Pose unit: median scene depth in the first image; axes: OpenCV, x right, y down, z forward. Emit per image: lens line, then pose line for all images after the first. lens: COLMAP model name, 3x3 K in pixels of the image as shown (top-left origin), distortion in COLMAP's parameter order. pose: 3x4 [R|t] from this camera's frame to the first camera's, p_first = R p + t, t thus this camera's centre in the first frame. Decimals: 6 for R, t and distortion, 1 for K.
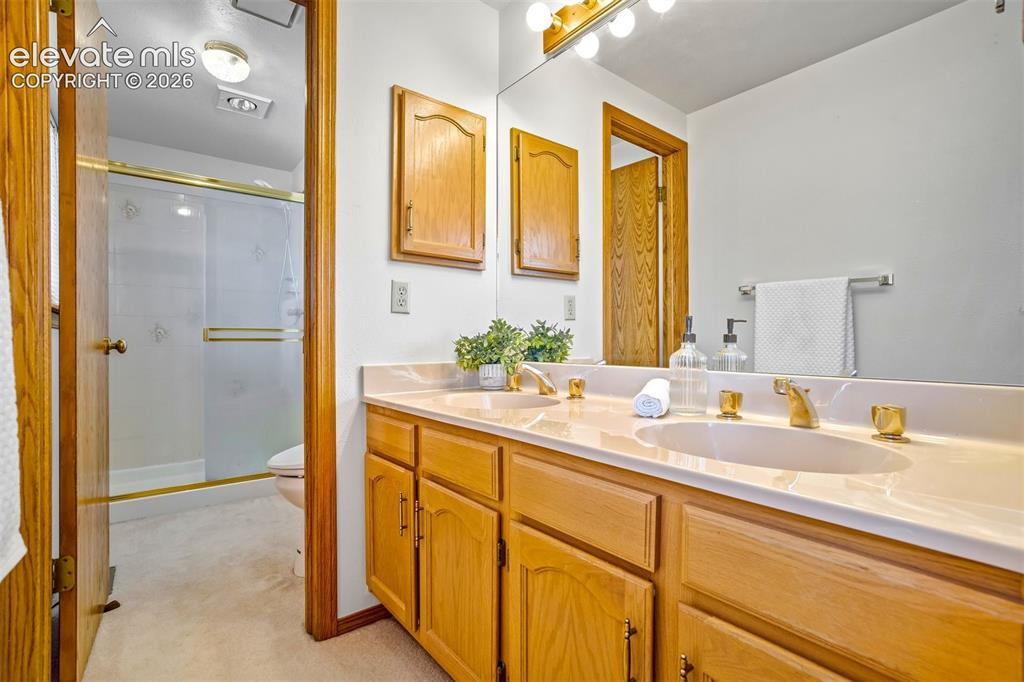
lens RADIAL K [[482.0, 0, 516.2], [0, 482.0, 343.4], [0, 0, 1]] dist [-0.033177, 0.014183]
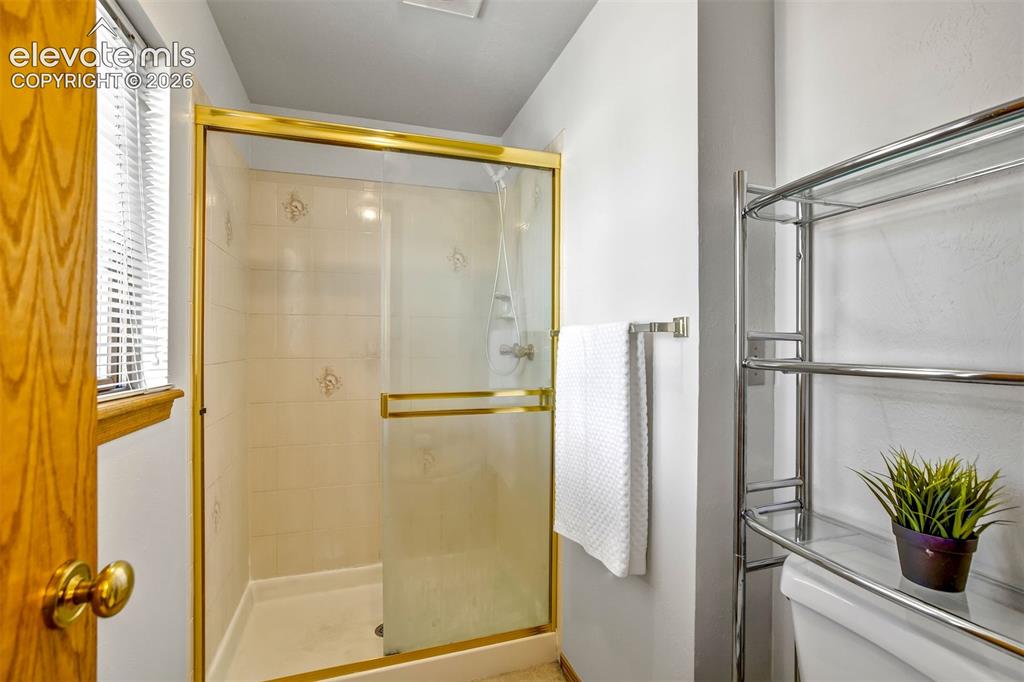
lens RADIAL K [[482.0, 0, 510.3], [0, 482.0, 341.4], [0, 0, 1]] dist [-0.033177, 0.014183]
pose [[0.941633, -0.000610, -0.336640, -0.262890], [-0.001777, 0.999975, -0.006783, -0.075239], [0.336636, 0.006985, 0.941609, 0.421426]]
